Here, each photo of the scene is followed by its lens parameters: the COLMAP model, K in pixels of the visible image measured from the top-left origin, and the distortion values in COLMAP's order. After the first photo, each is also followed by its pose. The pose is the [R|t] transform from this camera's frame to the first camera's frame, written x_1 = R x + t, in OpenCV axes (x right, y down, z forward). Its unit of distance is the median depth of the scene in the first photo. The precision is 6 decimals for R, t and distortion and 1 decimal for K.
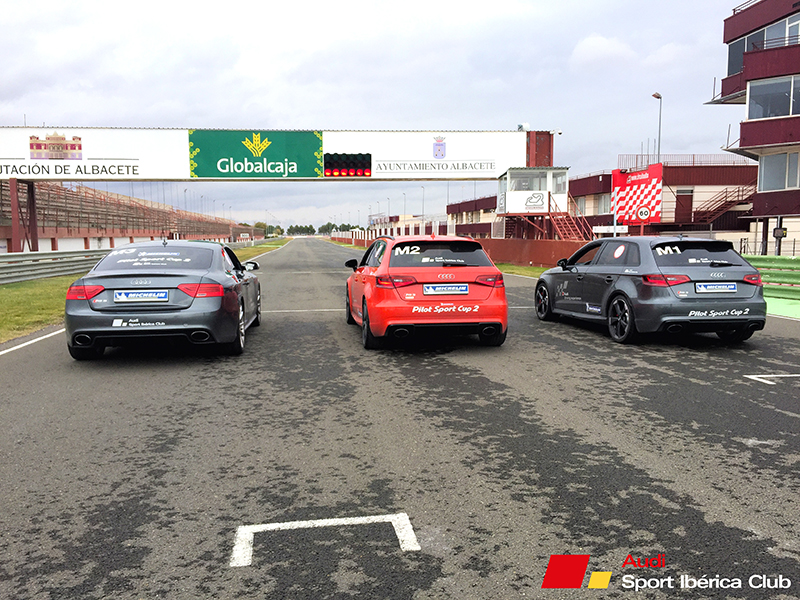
lens RADIAL K [[715.4, 0, 400.9], [0, 715.4, 300.5], [0, 0, 1]] dist [0.044031, -0.054548]
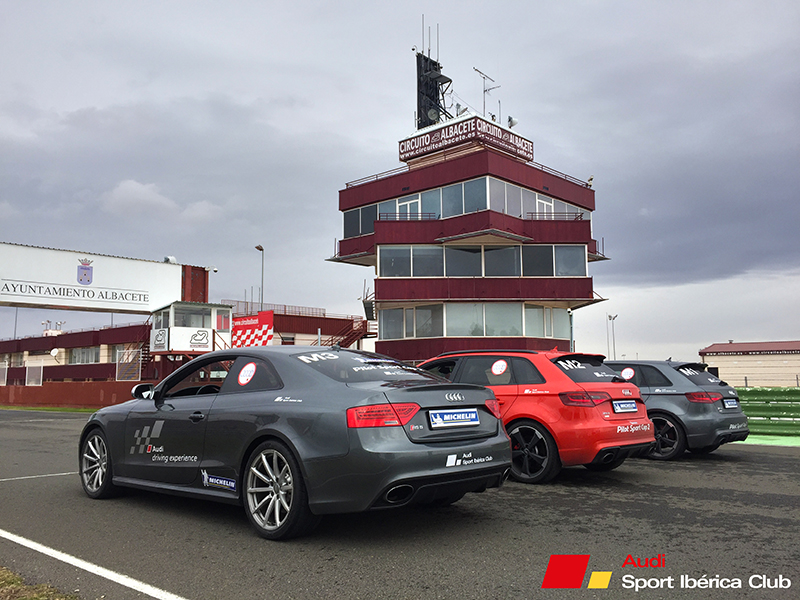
lens RADIAL K [[715.4, 0, 401.3], [0, 715.4, 300.7], [0, 0, 1]] dist [0.044031, -0.054548]
pose [[0.764330, 0.079012, 0.639966, -0.204473], [0.056245, 0.980513, -0.188232, 0.002281], [-0.642367, 0.179866, 0.744992, 0.129205]]
